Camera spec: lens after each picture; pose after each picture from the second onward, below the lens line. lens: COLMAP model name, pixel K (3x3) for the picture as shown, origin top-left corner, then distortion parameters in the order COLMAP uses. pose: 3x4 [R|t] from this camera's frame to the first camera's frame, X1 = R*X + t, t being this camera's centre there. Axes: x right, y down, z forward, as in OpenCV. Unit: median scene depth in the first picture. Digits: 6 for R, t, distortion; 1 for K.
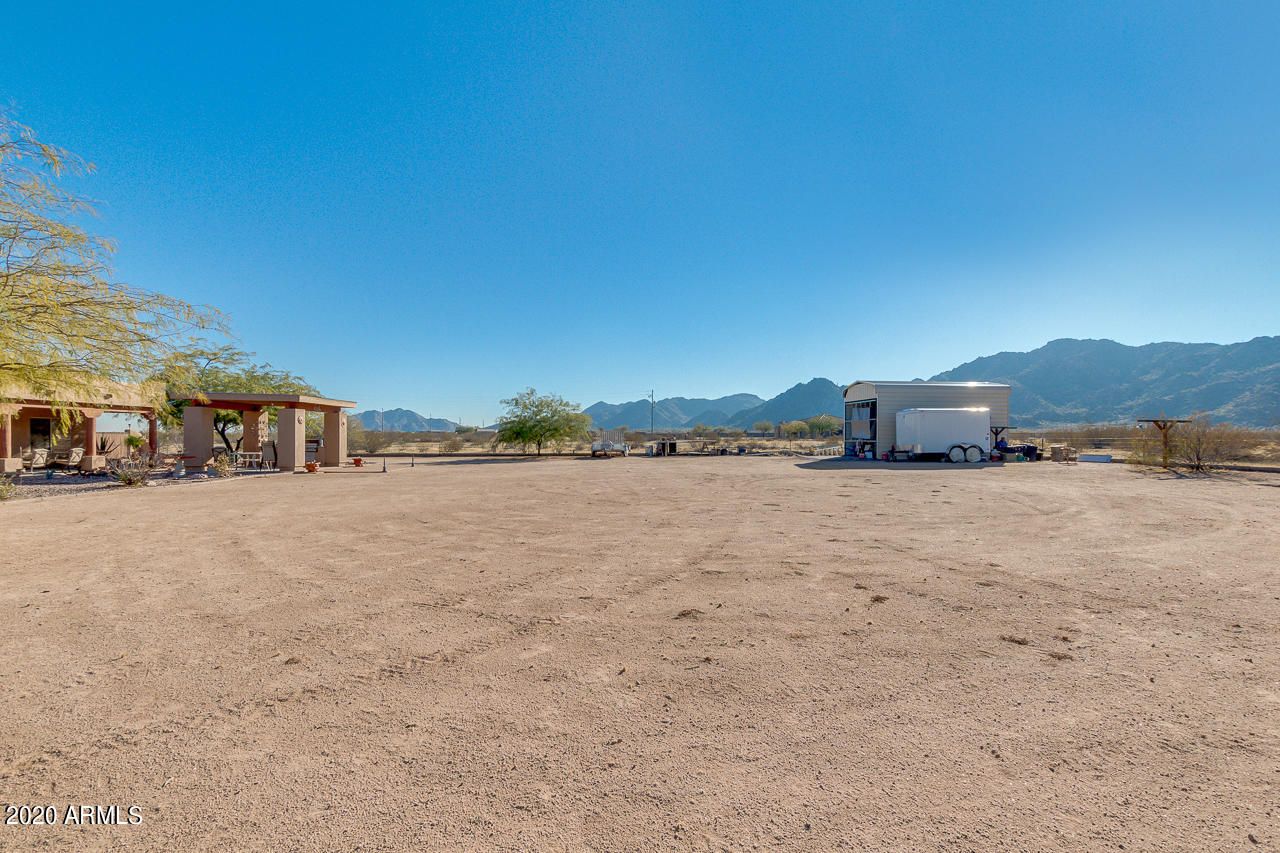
lens RADIAL K [[598.8, 0, 637.1], [0, 598.8, 429.0], [0, 0, 1]] dist [0.003150, 0.000513]
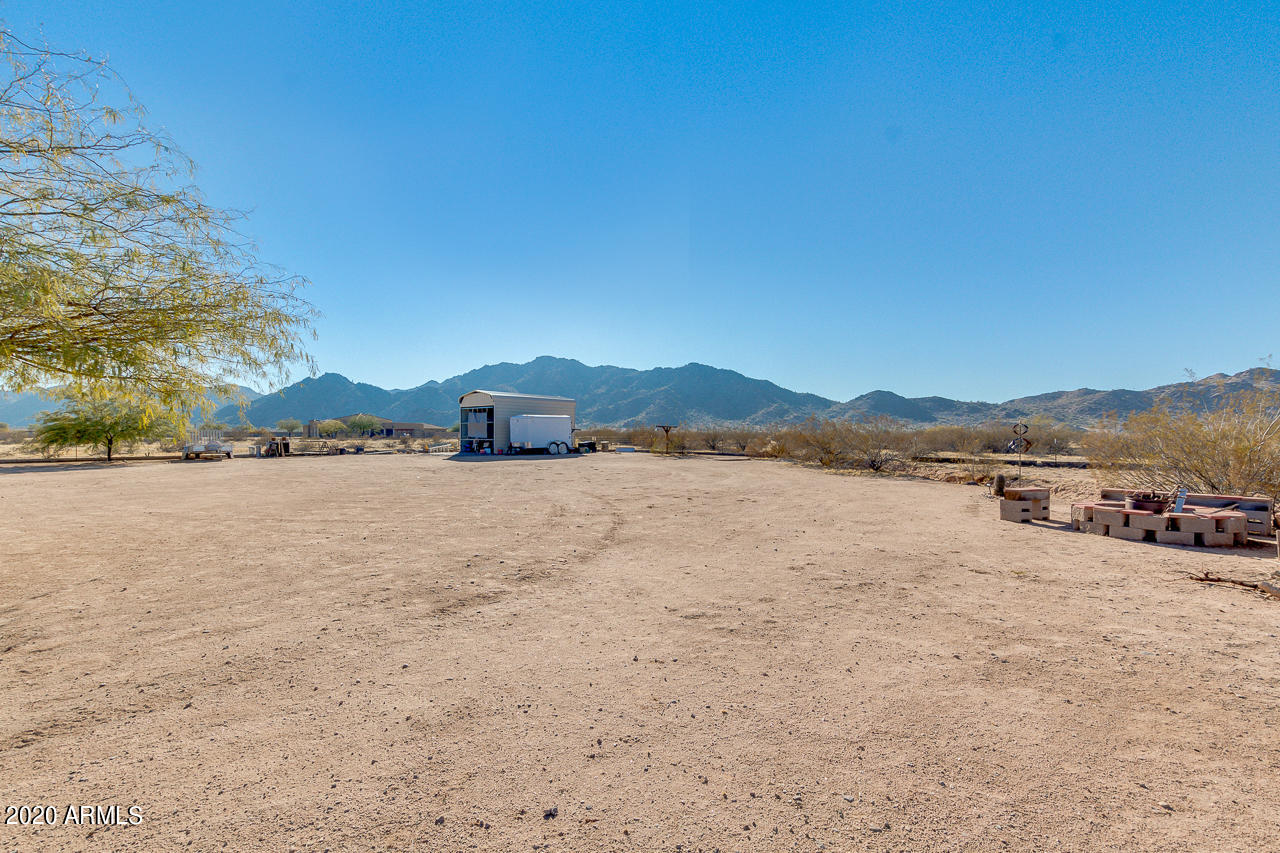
lens RADIAL K [[598.8, 0, 639.9], [0, 598.8, 428.7], [0, 0, 1]] dist [0.003150, 0.000513]
pose [[0.709659, 0.006174, 0.704518, -0.247314], [-0.006839, 0.999975, -0.001875, -0.002345], [-0.704512, -0.003488, 0.709684, -0.105488]]
